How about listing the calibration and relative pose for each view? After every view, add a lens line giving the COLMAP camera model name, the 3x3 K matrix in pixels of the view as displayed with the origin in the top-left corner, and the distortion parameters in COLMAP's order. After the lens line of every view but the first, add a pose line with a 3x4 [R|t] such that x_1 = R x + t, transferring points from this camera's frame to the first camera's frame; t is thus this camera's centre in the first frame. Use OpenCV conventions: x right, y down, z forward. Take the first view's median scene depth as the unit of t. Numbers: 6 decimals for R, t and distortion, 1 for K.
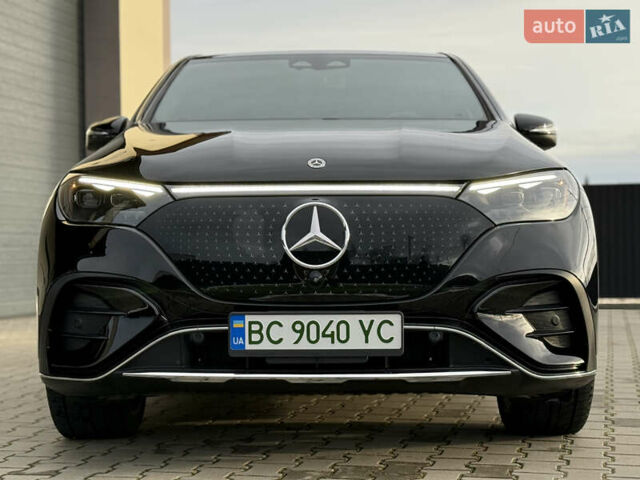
lens RADIAL K [[1267.9, 0, 320.0], [0, 1267.9, 240.0], [0, 0, 1]] dist [0.115375, 0.162559]
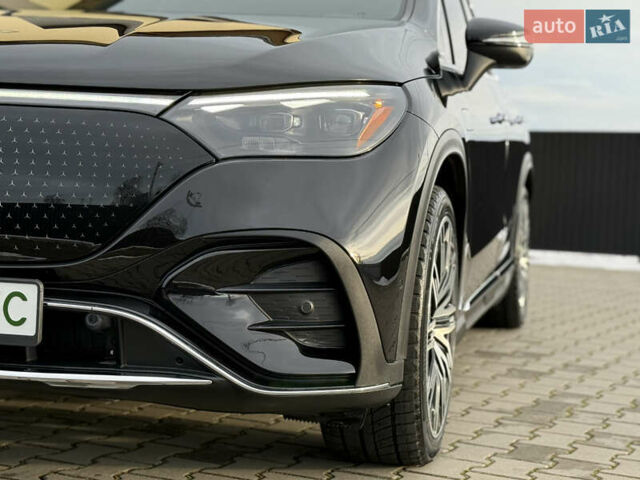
lens RADIAL K [[1267.9, 0, 320.0], [0, 1267.9, 240.0], [0, 0, 1]] dist [0.115375, 0.162559]
pose [[0.973948, 0.061105, -0.218385, 0.352386], [-0.050622, 0.997295, 0.053285, -0.008137], [0.221050, -0.040842, 0.974407, 0.378251]]
